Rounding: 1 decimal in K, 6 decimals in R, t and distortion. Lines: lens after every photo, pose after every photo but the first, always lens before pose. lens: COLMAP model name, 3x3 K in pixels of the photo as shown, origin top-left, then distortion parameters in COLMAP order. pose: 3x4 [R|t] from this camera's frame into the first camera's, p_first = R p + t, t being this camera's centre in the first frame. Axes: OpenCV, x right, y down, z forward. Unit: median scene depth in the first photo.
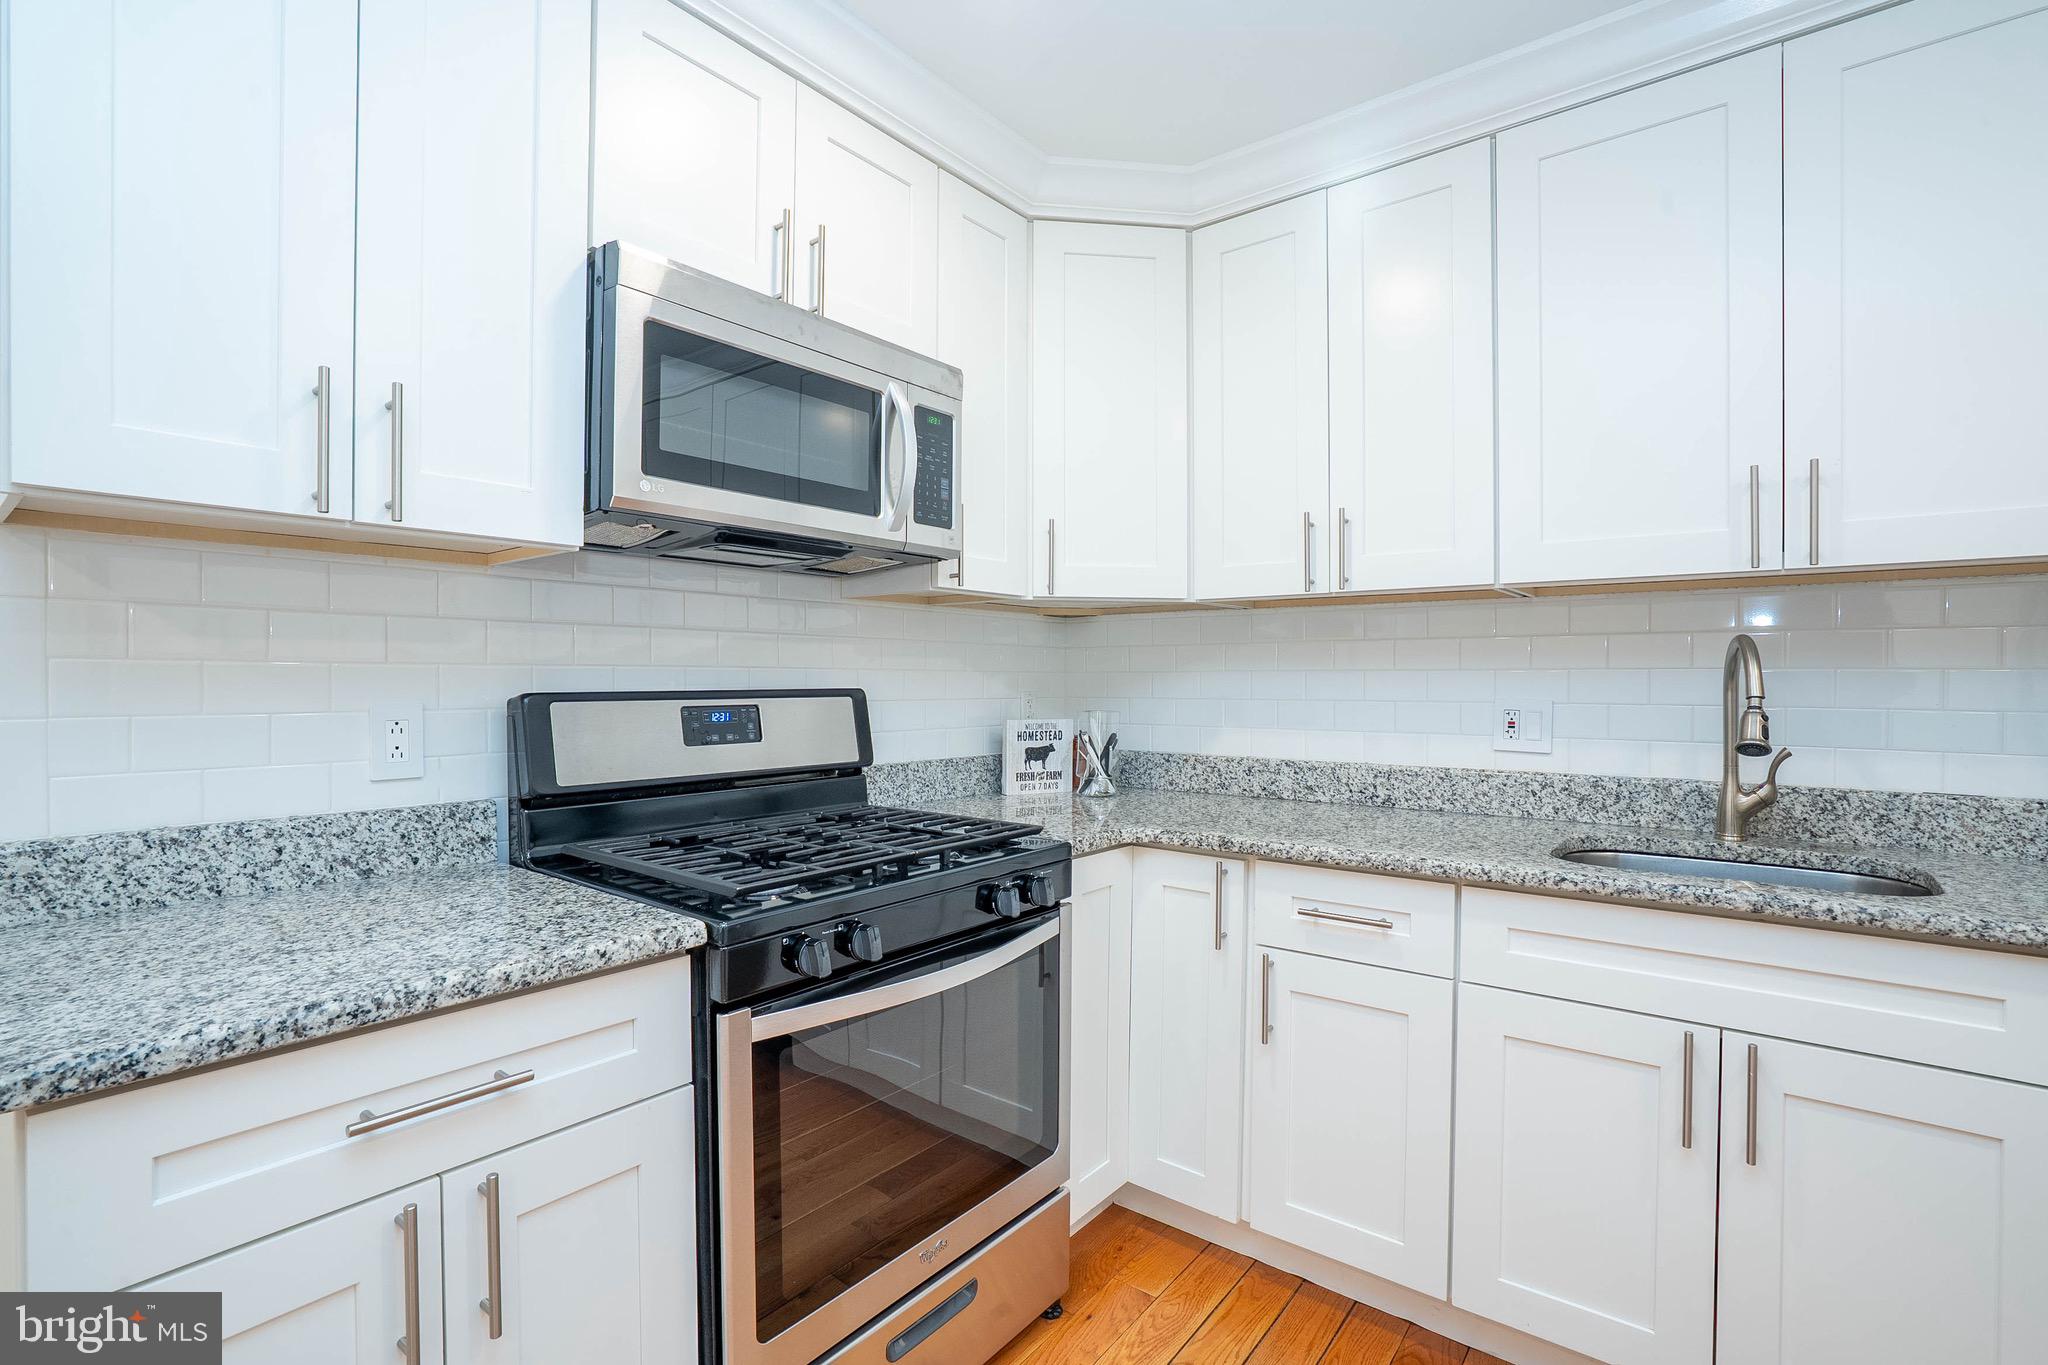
lens RADIAL K [[940.9, 0, 1024.0], [0, 940.9, 682.5], [0, 0, 1]] dist [-0.068600, 0.028504]
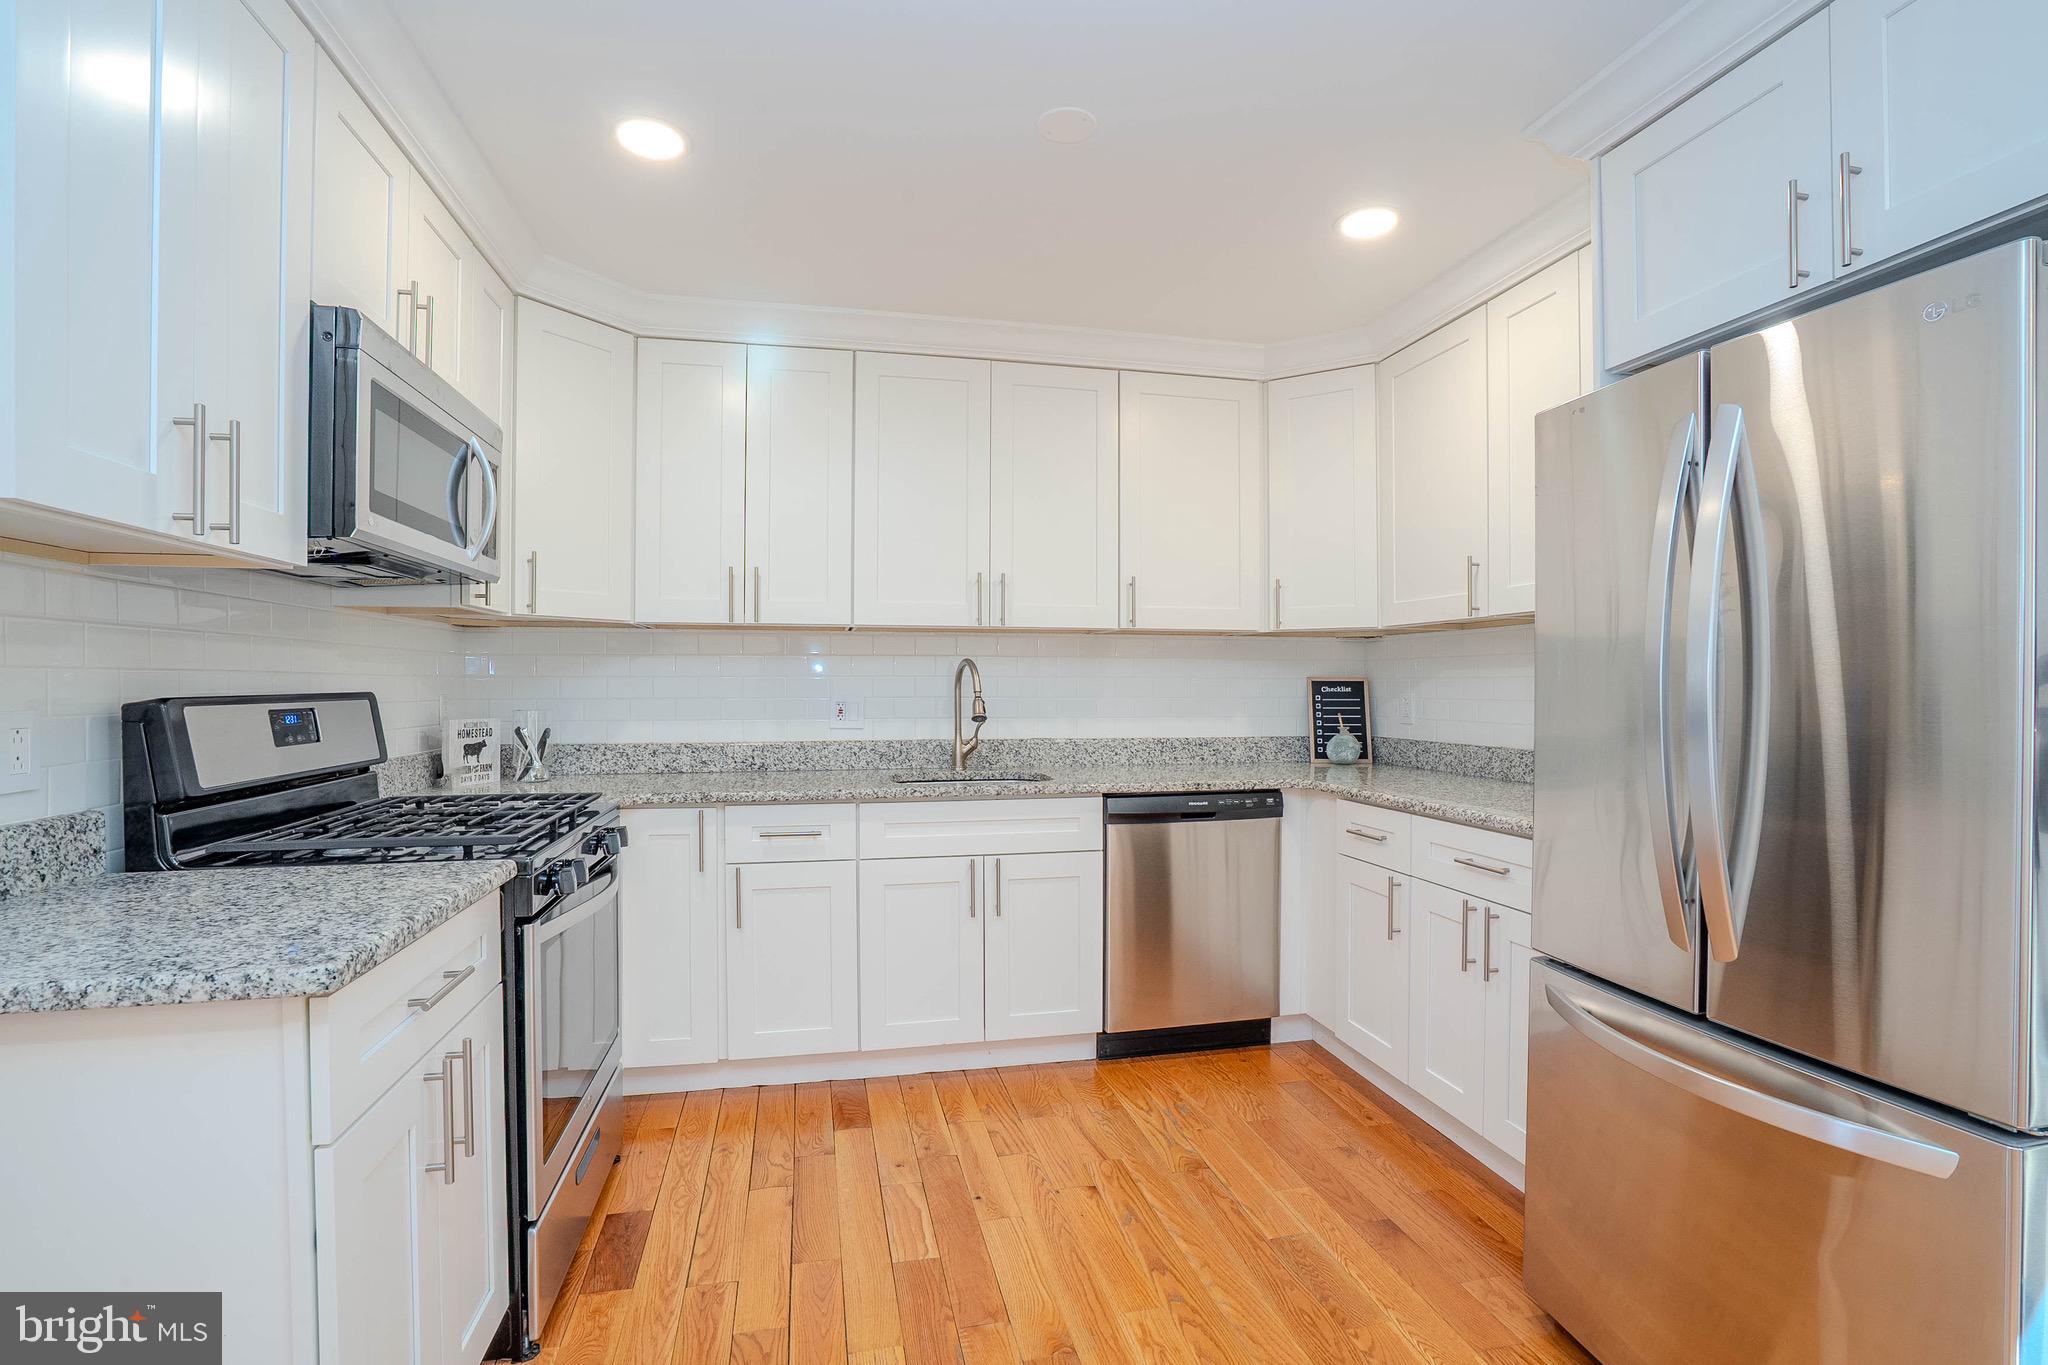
lens RADIAL K [[940.9, 0, 1024.0], [0, 940.9, 682.5], [0, 0, 1]] dist [-0.068600, 0.028504]
pose [[0.629012, -0.001043, 0.777395, -0.582880], [0.003443, 0.999993, -0.001445, -0.000443], [-0.777388, 0.003586, 0.629011, -0.281222]]
